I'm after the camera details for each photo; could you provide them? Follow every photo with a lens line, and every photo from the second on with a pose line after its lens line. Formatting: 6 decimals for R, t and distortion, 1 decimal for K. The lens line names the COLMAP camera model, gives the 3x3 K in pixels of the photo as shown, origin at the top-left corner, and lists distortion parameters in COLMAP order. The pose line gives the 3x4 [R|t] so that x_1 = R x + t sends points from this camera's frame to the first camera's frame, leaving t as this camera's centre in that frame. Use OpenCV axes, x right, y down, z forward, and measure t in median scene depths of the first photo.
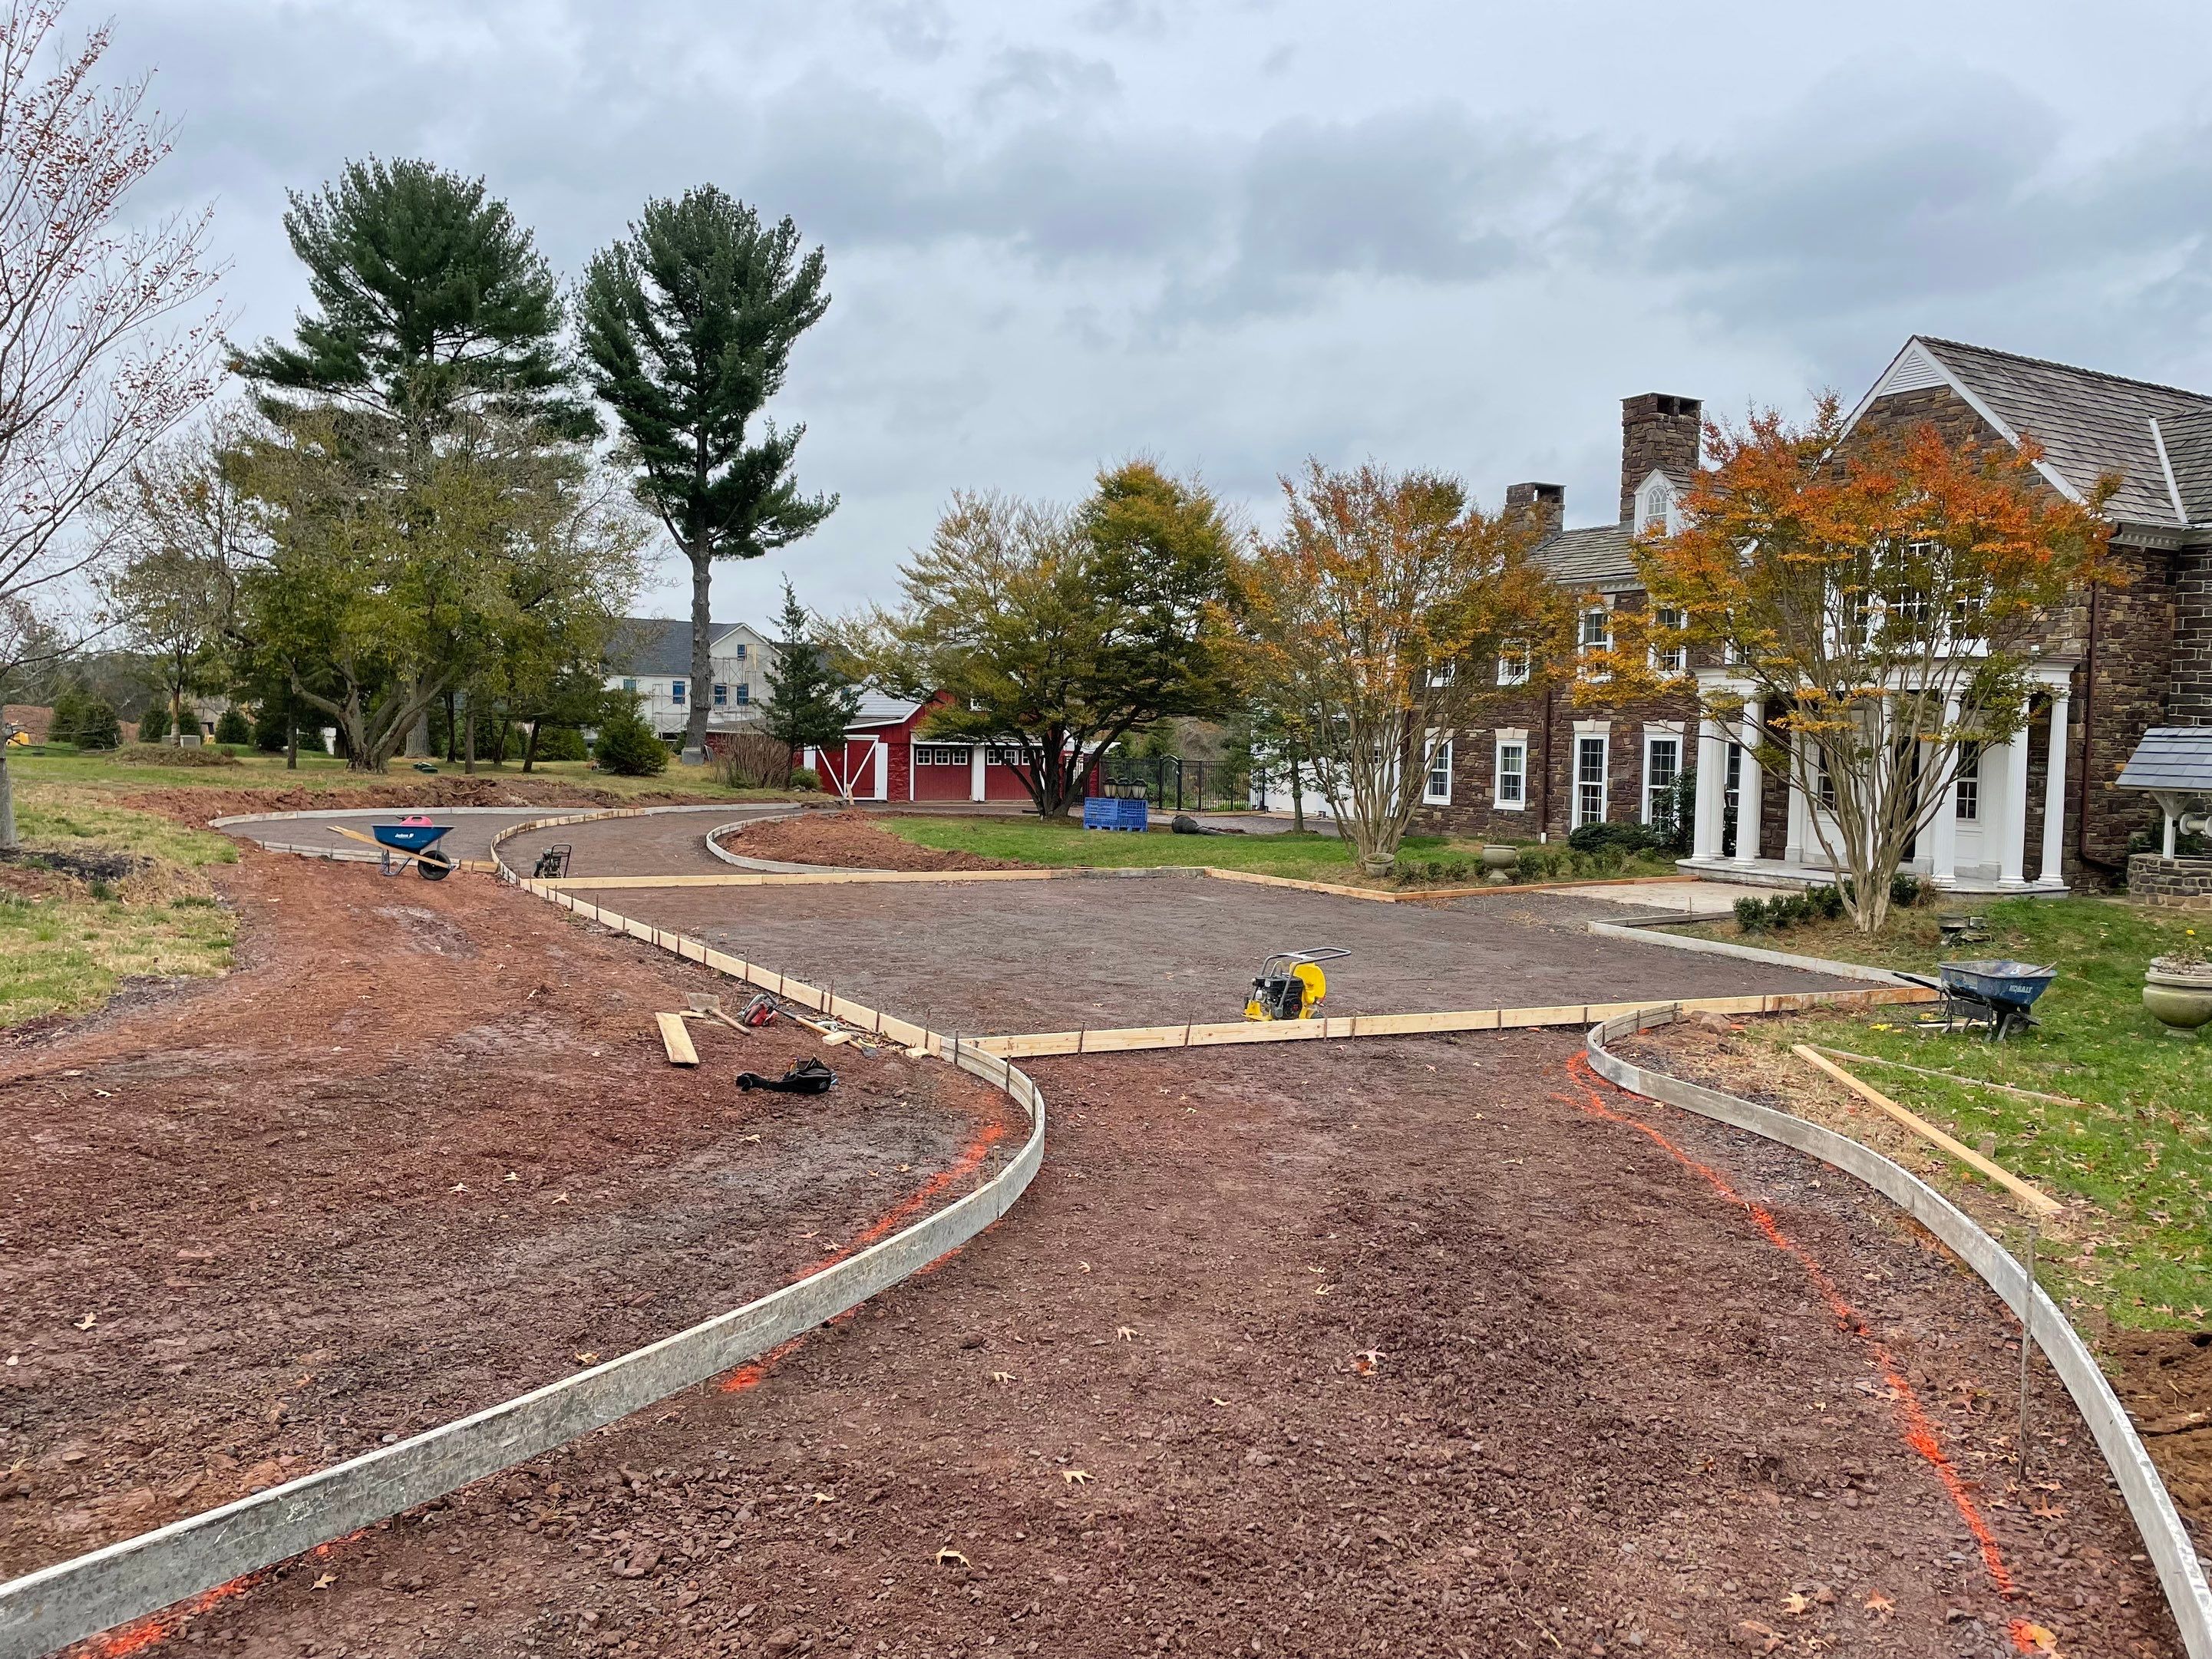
lens RADIAL K [[1700.3, 0, 1147.3], [0, 1700.3, 873.7], [0, 0, 1]] dist [0.040581, -0.004264]
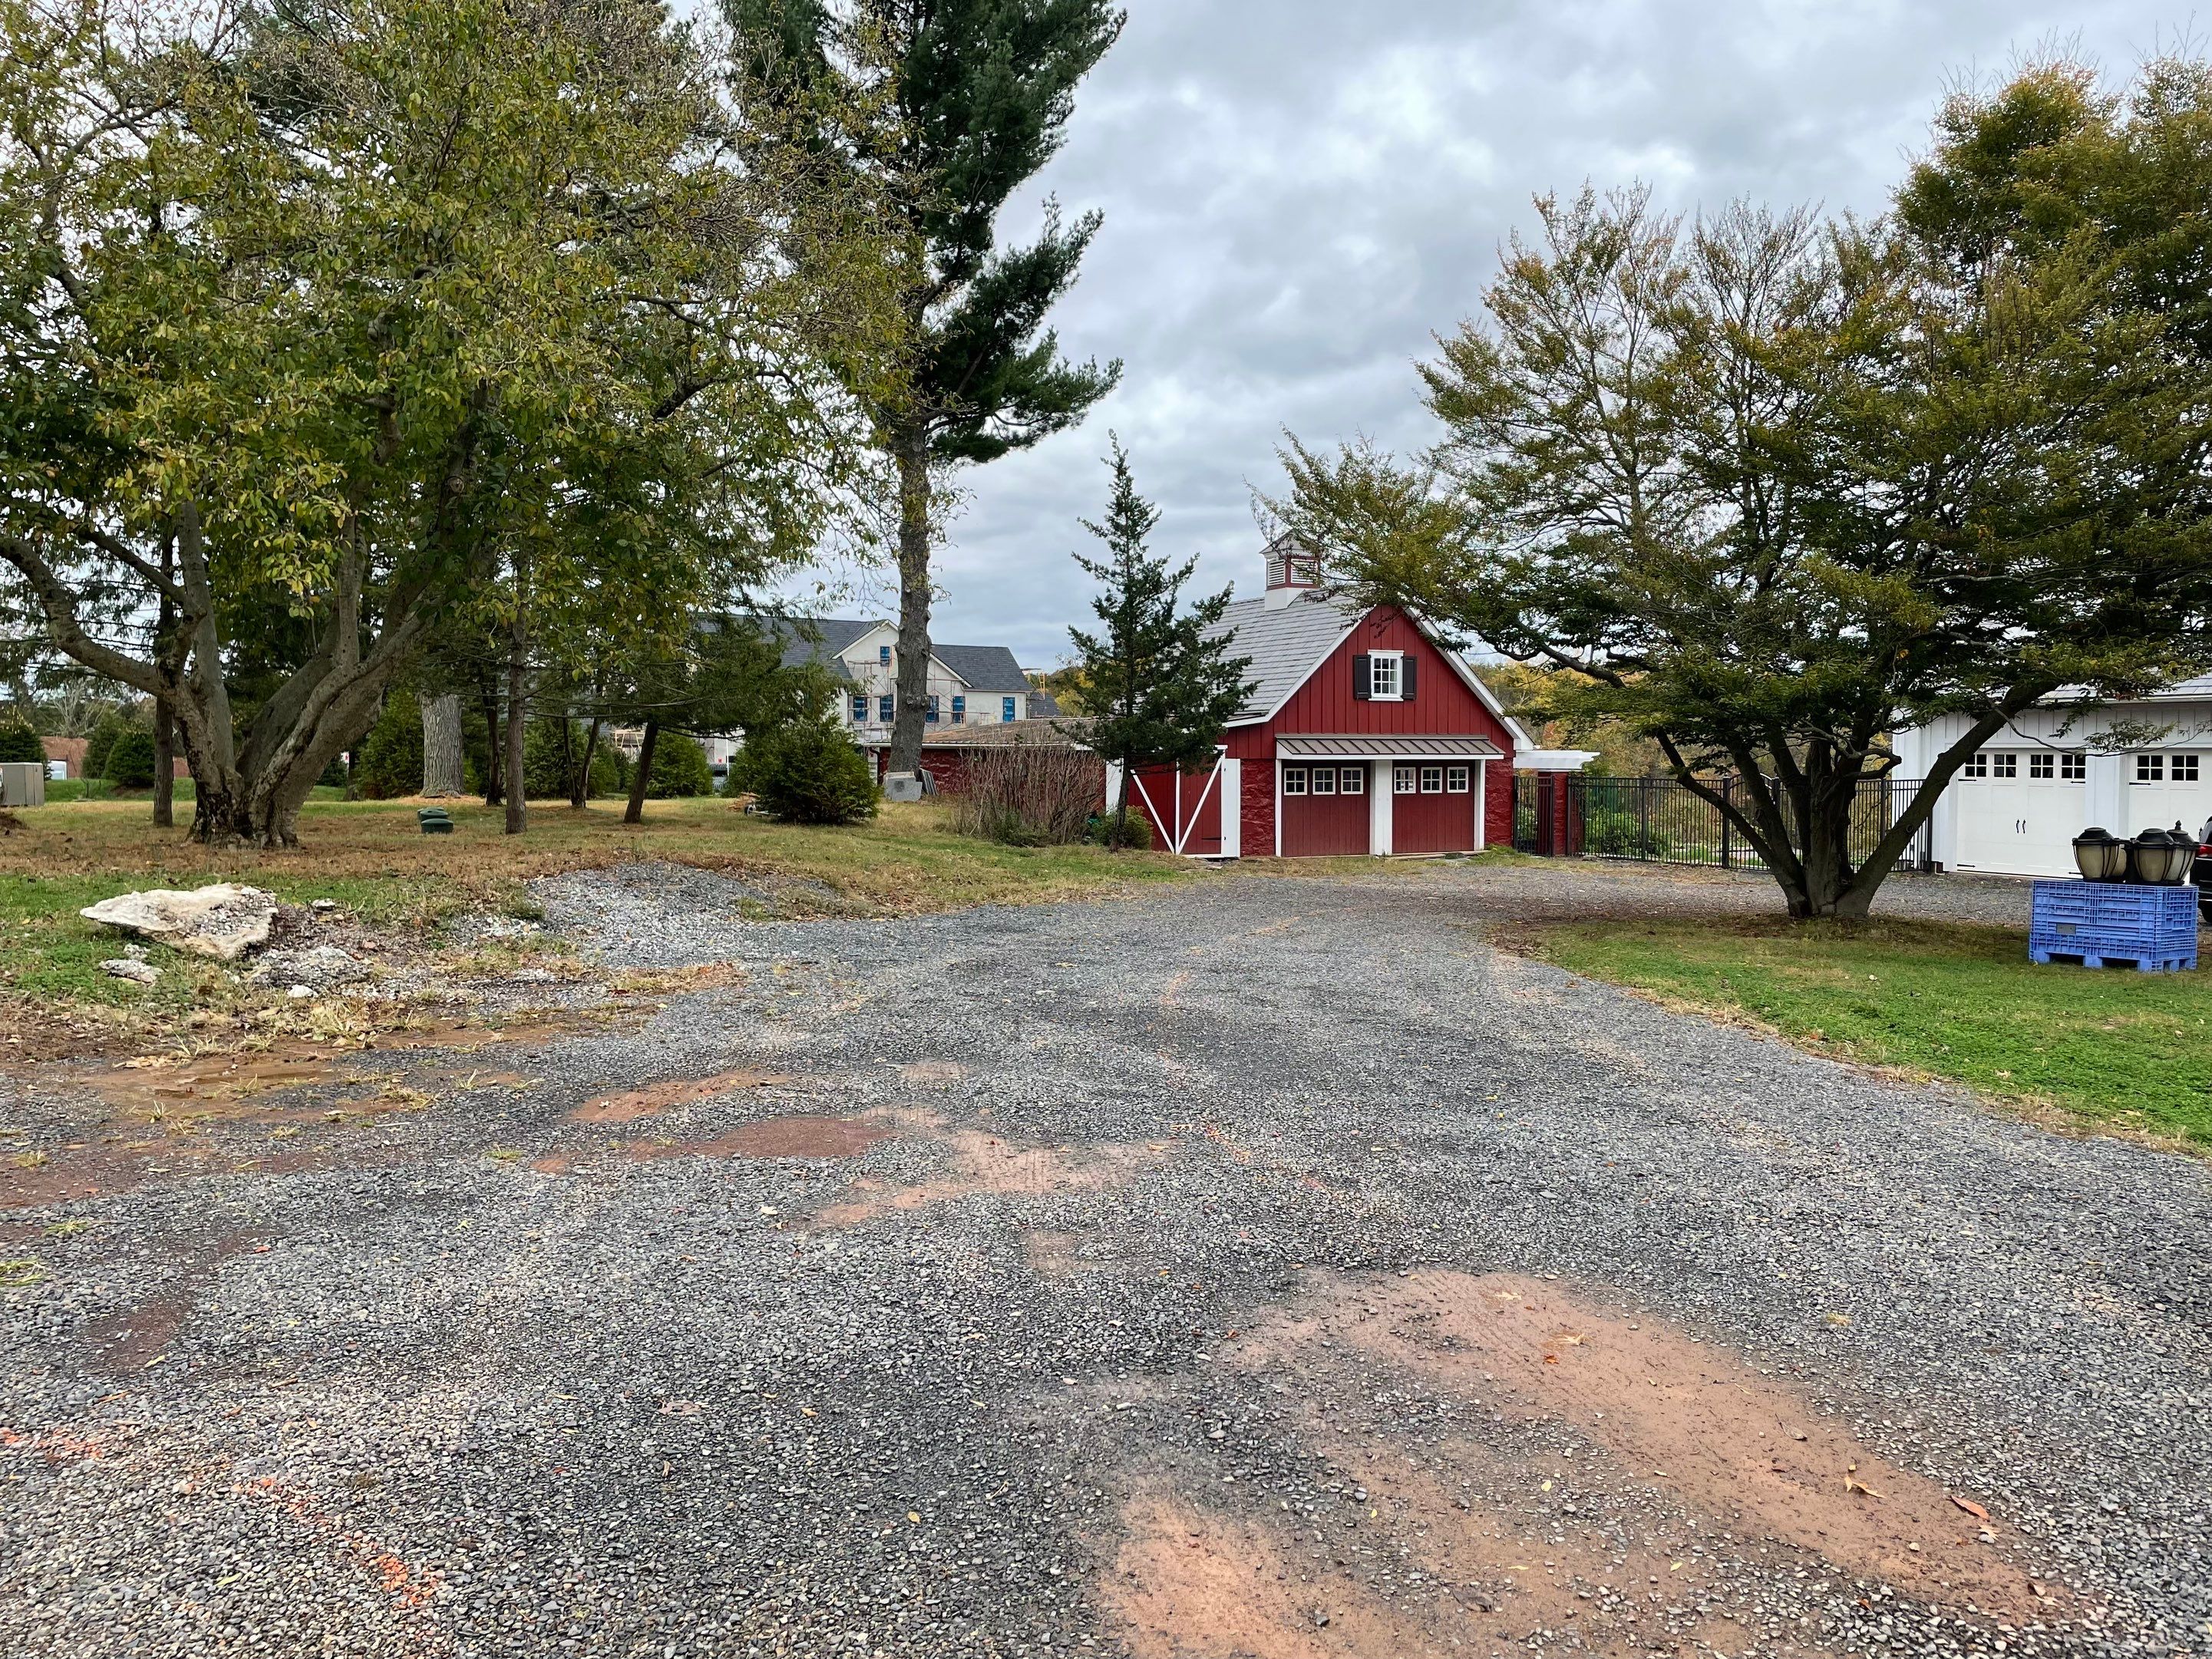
lens RADIAL K [[1700.3, 0, 1107.6], [0, 1700.3, 824.3], [0, 0, 1]] dist [0.040581, -0.004264]
pose [[0.997356, -0.014056, -0.071295, -0.156912], [0.011042, 0.999036, -0.042484, -0.030469], [0.071823, 0.041584, 0.996550, 0.425293]]
